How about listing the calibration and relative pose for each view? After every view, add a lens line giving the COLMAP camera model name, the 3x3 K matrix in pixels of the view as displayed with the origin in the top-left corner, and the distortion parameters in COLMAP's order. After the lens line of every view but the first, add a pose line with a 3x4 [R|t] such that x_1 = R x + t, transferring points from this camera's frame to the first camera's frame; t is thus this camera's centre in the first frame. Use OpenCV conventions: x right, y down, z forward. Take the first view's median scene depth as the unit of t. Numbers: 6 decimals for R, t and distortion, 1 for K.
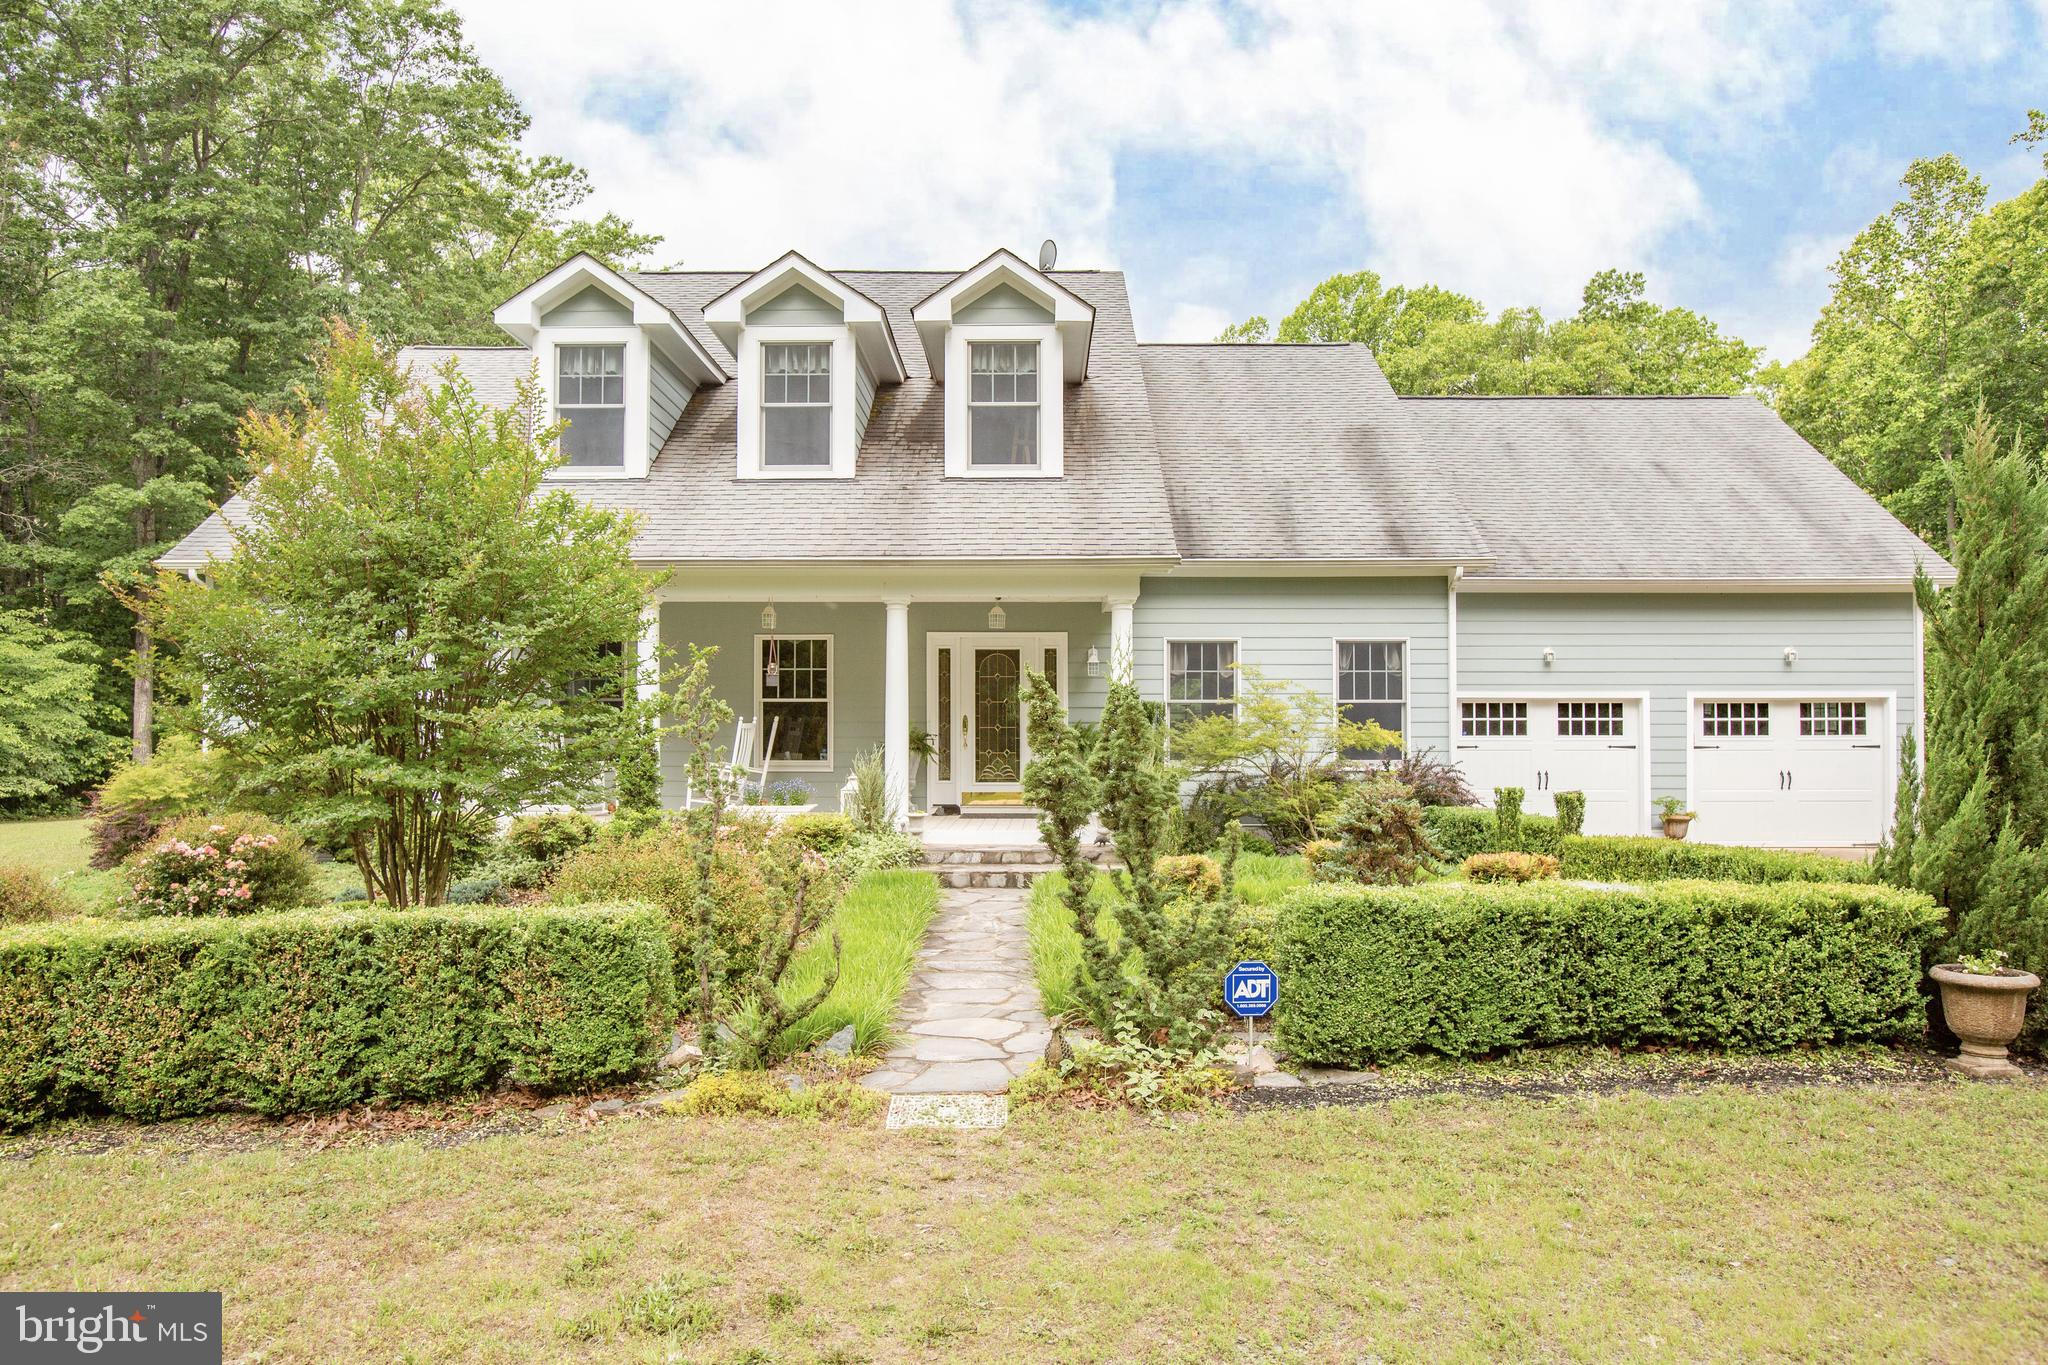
lens RADIAL K [[1425.0, 0, 1024.0], [0, 1425.0, 682.5], [0, 0, 1]] dist [-0.029195, 0.003661]
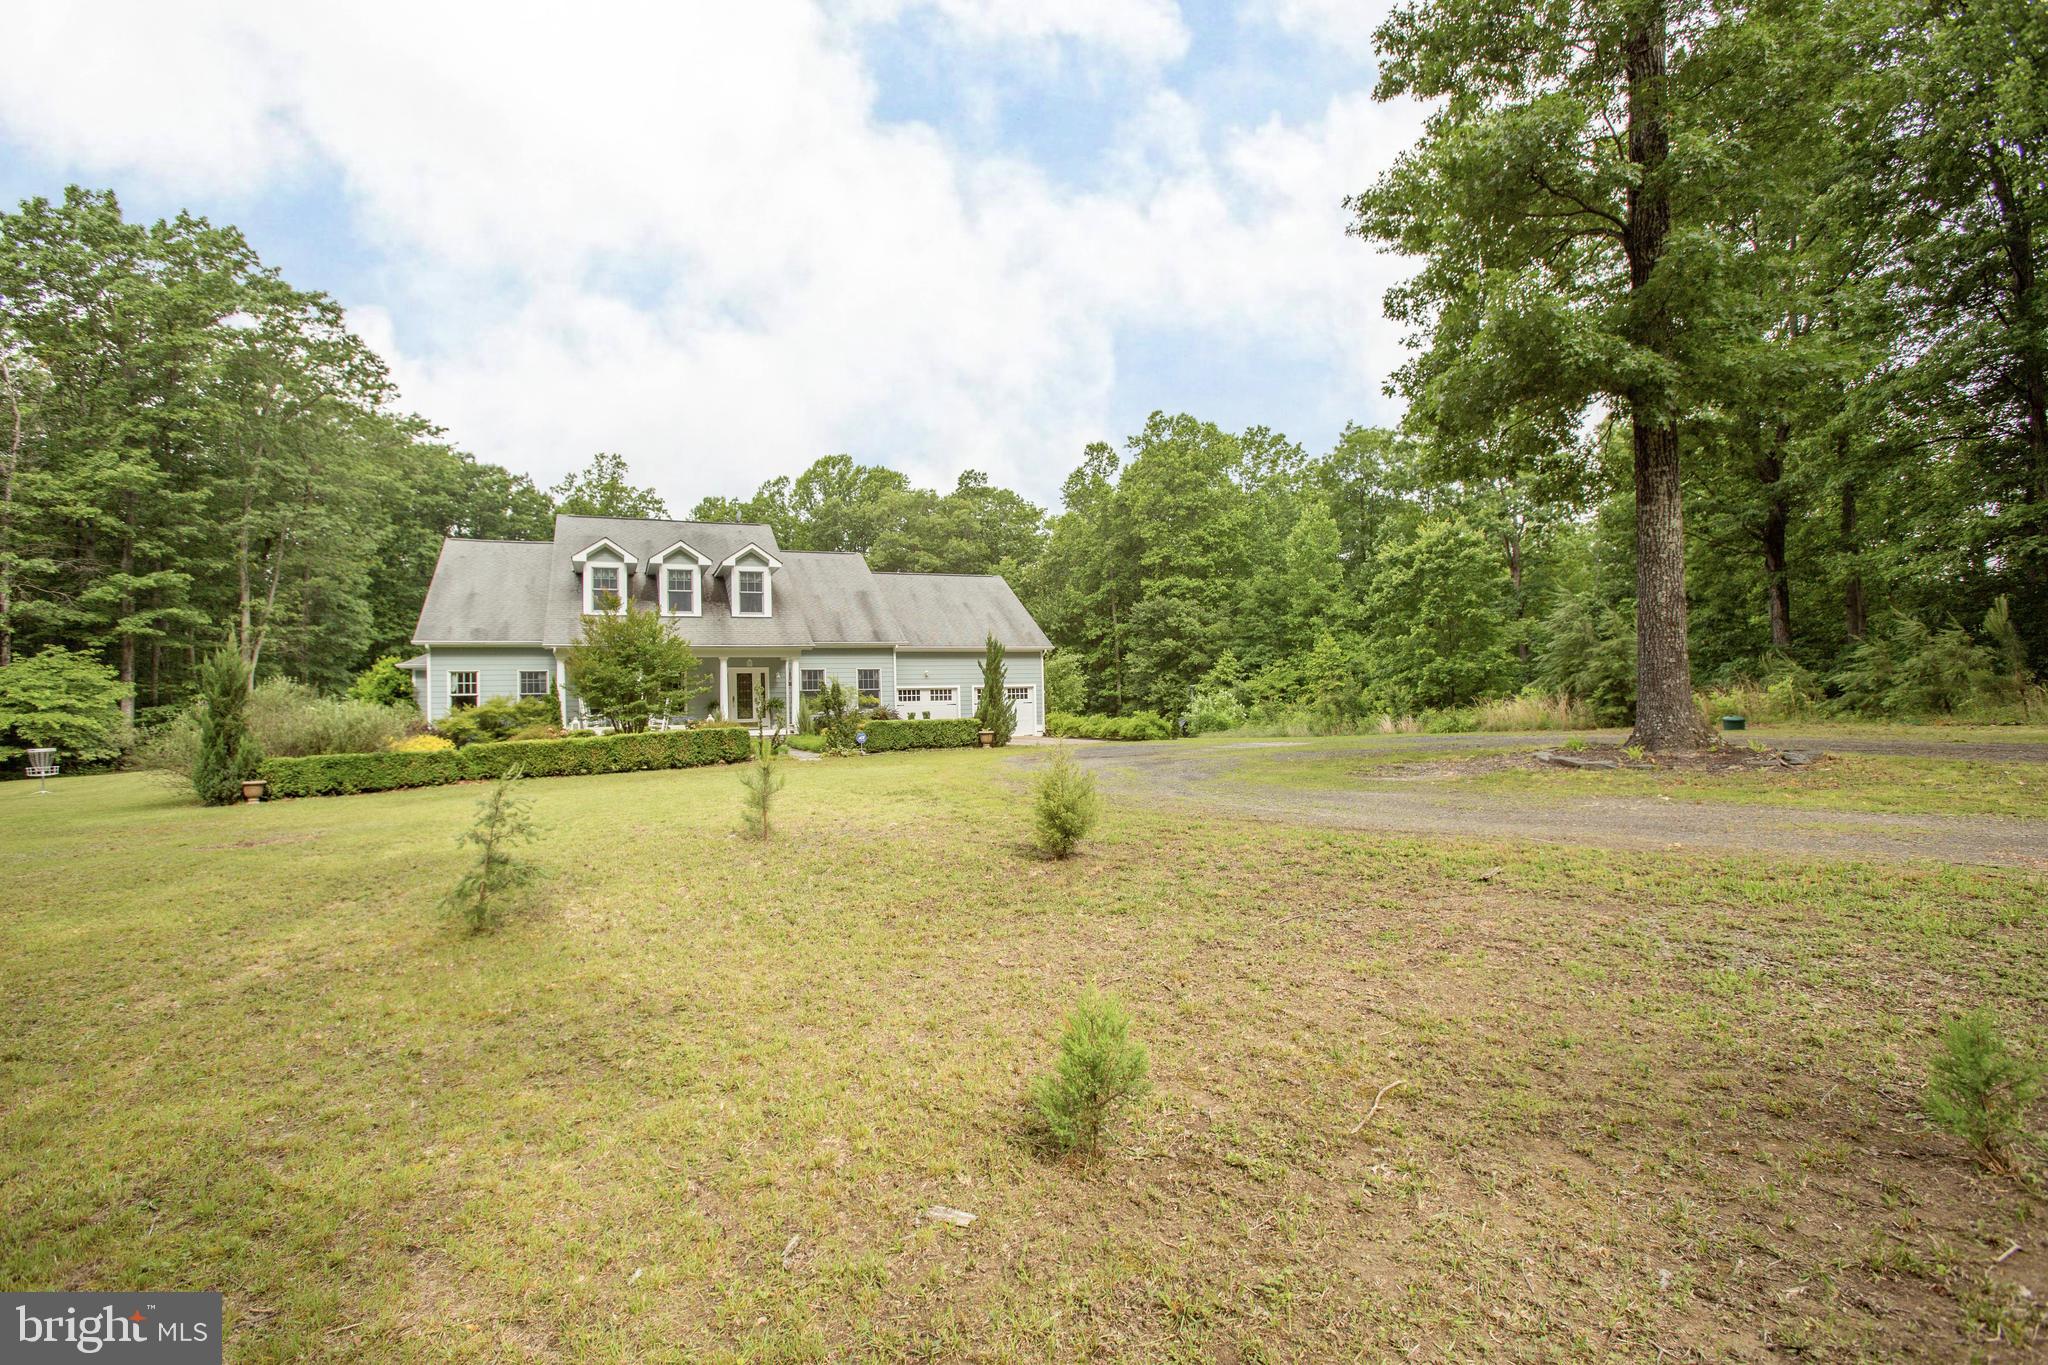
lens RADIAL K [[942.4, 0, 1012.2], [0, 942.4, 689.6], [0, 0, 1]] dist [-0.090306, 0.037270]
pose [[0.913404, -0.013852, 0.406819, -0.299828], [0.012285, 0.999904, 0.006463, 0.004783], [-0.406869, -0.000905, 0.913486, -0.977819]]
